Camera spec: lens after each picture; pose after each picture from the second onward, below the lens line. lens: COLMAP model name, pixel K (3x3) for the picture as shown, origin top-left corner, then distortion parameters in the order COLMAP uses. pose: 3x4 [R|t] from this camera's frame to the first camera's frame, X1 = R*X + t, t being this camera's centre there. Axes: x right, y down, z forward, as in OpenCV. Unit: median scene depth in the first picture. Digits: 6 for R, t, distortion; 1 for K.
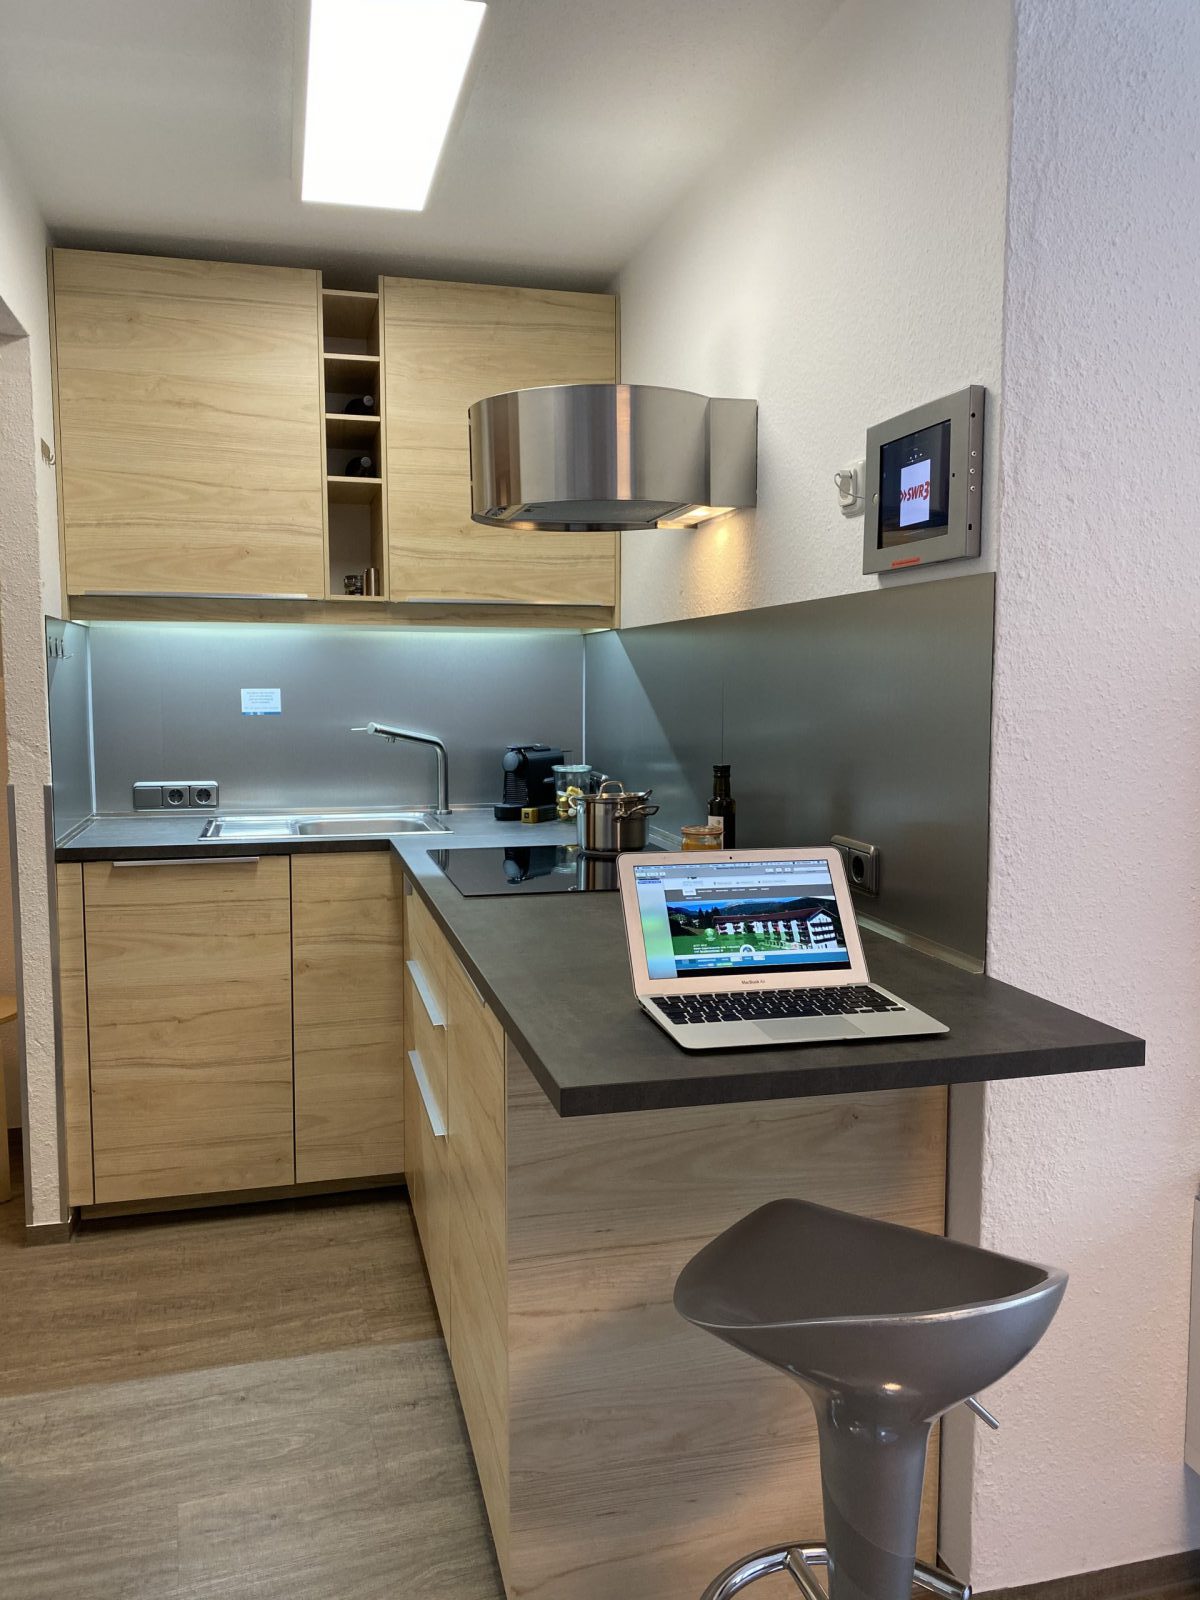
lens RADIAL K [[1215.4, 0, 600.0], [0, 1215.4, 800.0], [0, 0, 1]] dist [0.094056, -0.147746]
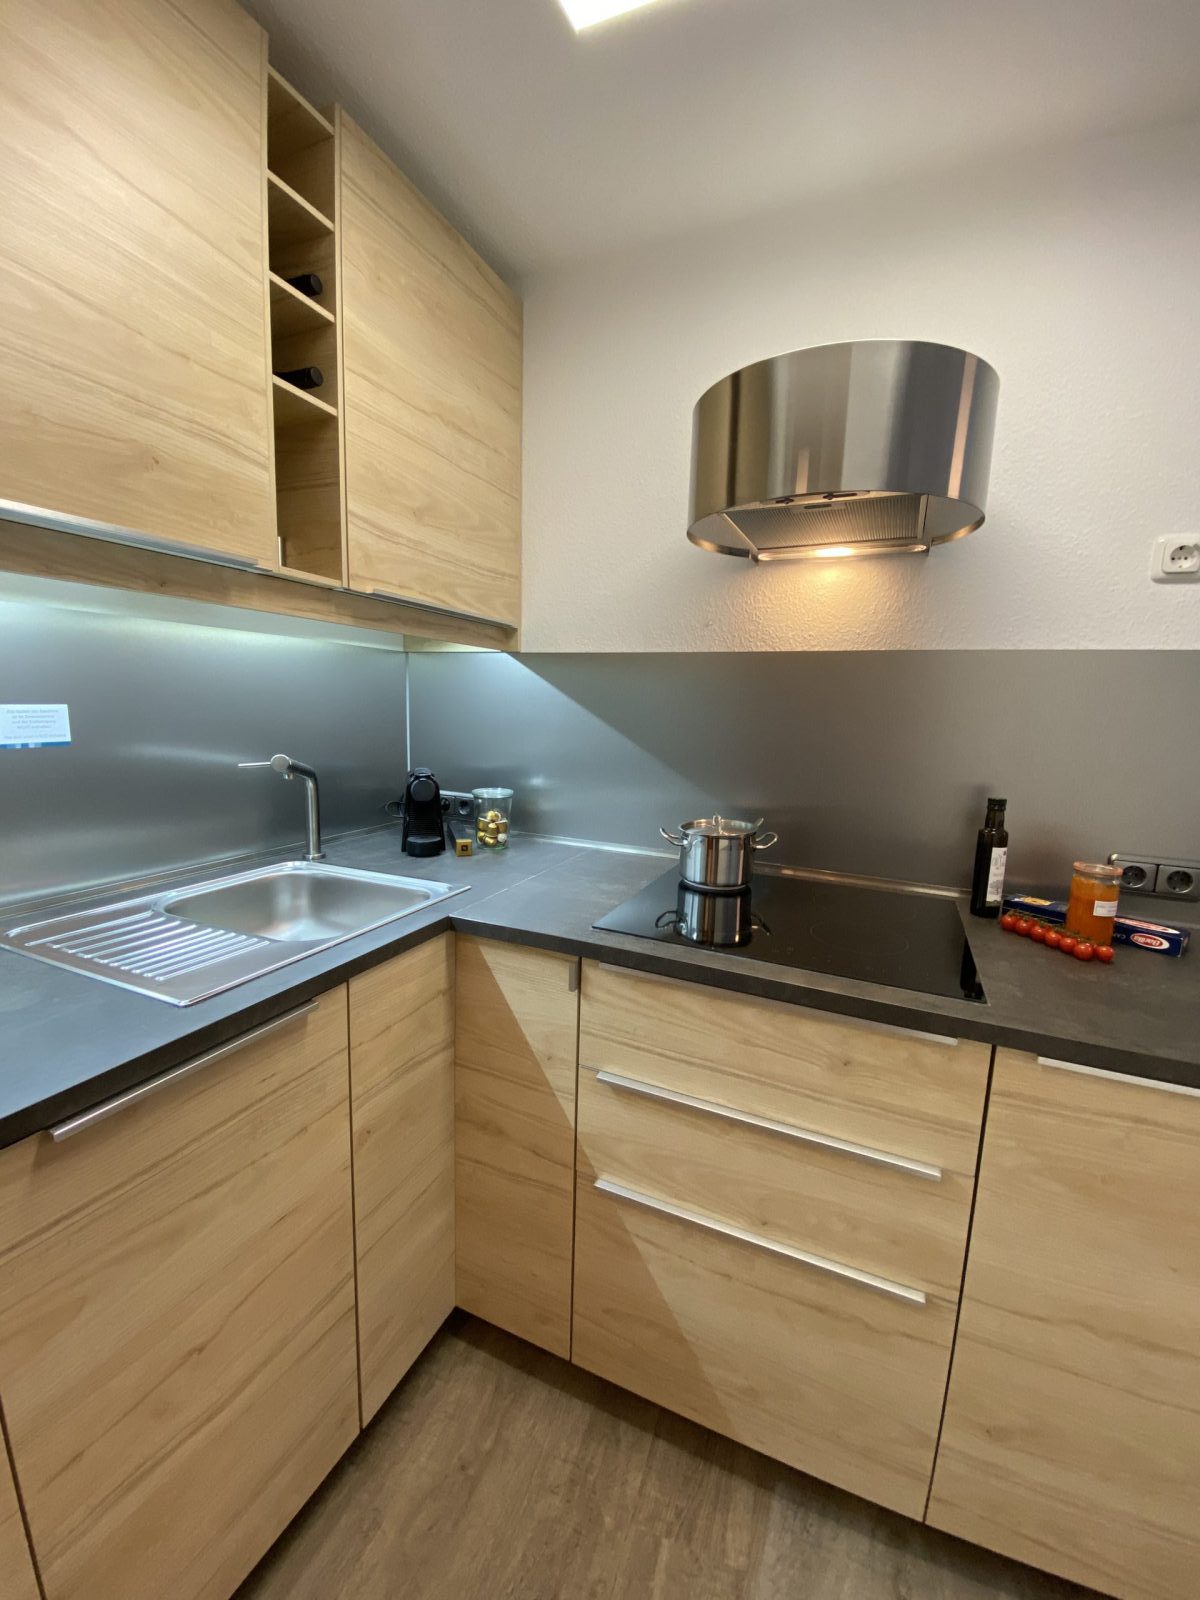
lens RADIAL K [[652.0, 0, 606.0], [0, 652.0, 801.5], [0, 0, 1]] dist [0.013965, -0.014220]
pose [[0.622512, -0.098806, 0.776348, -0.399764], [0.045662, 0.994894, 0.090006, -0.066774], [-0.781277, -0.020580, 0.623845, 0.650362]]
